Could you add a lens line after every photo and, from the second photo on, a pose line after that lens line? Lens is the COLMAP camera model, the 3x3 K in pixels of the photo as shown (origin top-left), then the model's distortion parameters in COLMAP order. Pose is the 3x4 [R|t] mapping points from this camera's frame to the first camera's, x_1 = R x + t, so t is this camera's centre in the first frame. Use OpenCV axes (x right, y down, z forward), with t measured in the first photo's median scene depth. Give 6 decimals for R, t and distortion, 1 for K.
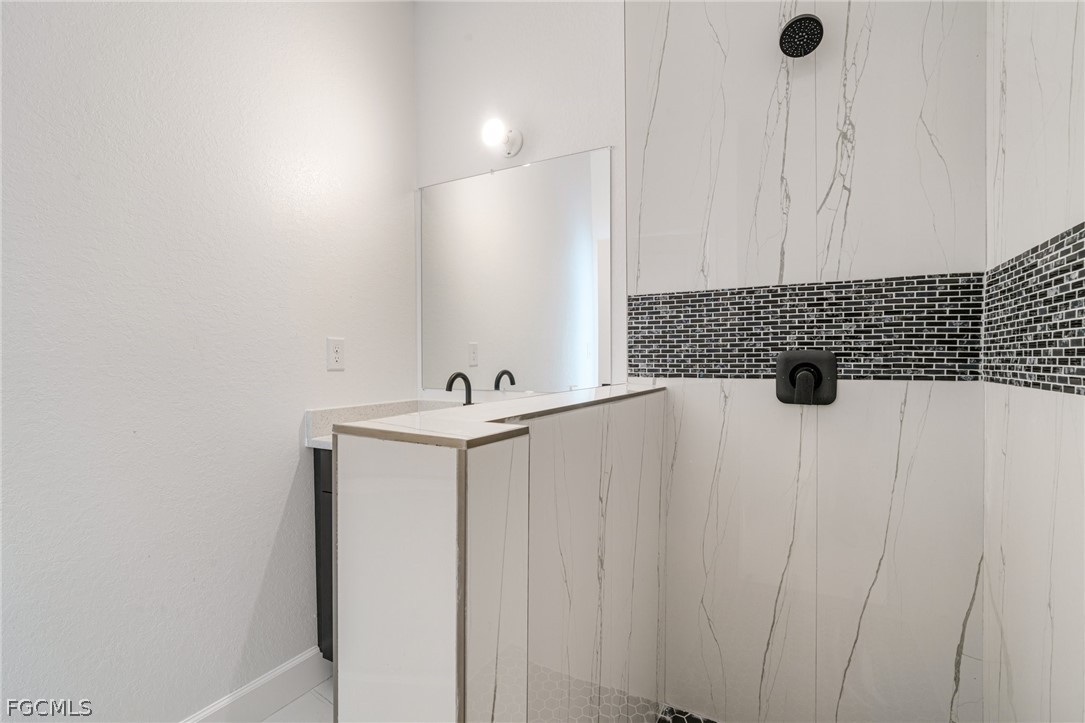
lens RADIAL K [[523.1, 0, 541.0], [0, 523.1, 360.4], [0, 0, 1]] dist [-0.001870, 0.000584]
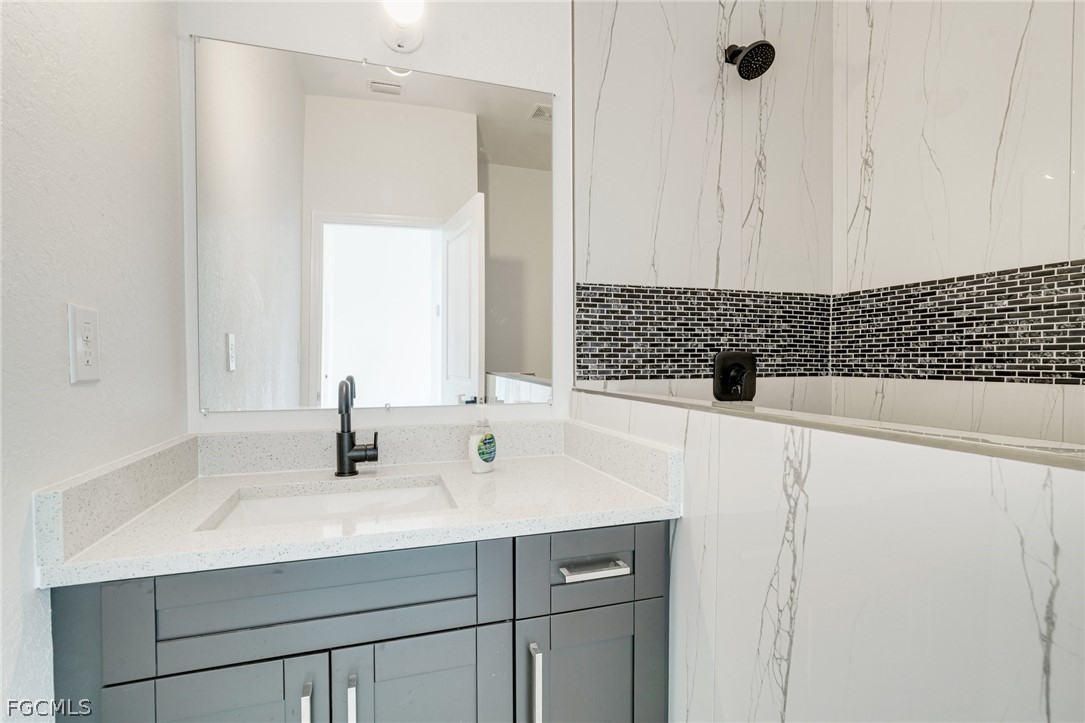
lens RADIAL K [[523.1, 0, 538.5], [0, 523.1, 365.8], [0, 0, 1]] dist [-0.001870, 0.000584]
pose [[0.671338, -0.008182, 0.741106, -0.548209], [-0.000268, 0.999936, 0.011283, -0.001292], [-0.741151, -0.007773, 0.671293, 0.541600]]
